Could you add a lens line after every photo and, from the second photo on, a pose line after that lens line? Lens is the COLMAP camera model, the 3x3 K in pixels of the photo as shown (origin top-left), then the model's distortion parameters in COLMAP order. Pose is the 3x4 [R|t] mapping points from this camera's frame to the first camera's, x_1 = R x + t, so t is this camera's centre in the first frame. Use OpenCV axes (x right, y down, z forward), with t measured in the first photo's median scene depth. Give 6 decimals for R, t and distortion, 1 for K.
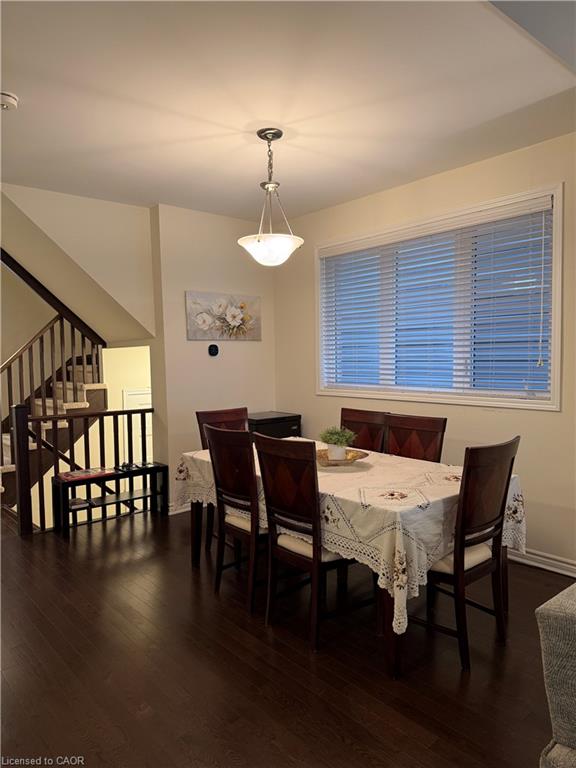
lens RADIAL K [[541.2, 0, 288.8], [0, 541.2, 384.8], [0, 0, 1]] dist [0.035531, -0.006213]
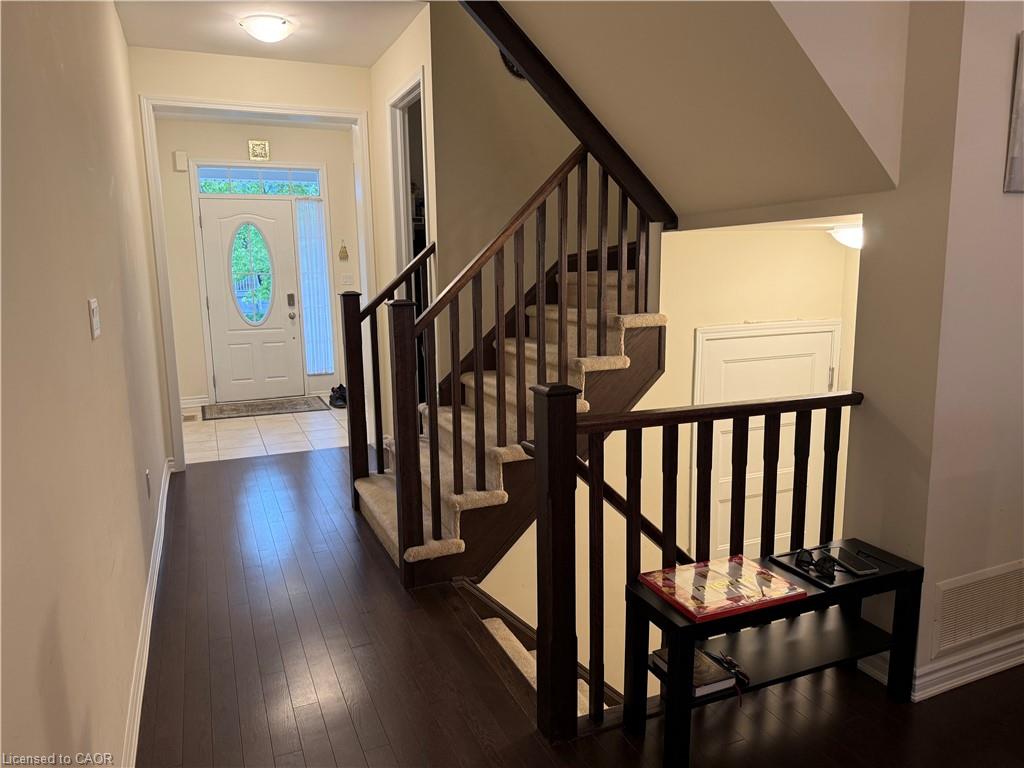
lens RADIAL K [[721.6, 0, 513.1], [0, 721.6, 382.7], [0, 0, 1]] dist [0.035531, -0.006213]
pose [[0.953135, 0.047511, -0.298791, -0.286385], [-0.012077, 0.992780, 0.119340, -0.015537], [0.302304, -0.110139, 0.946827, 0.421414]]
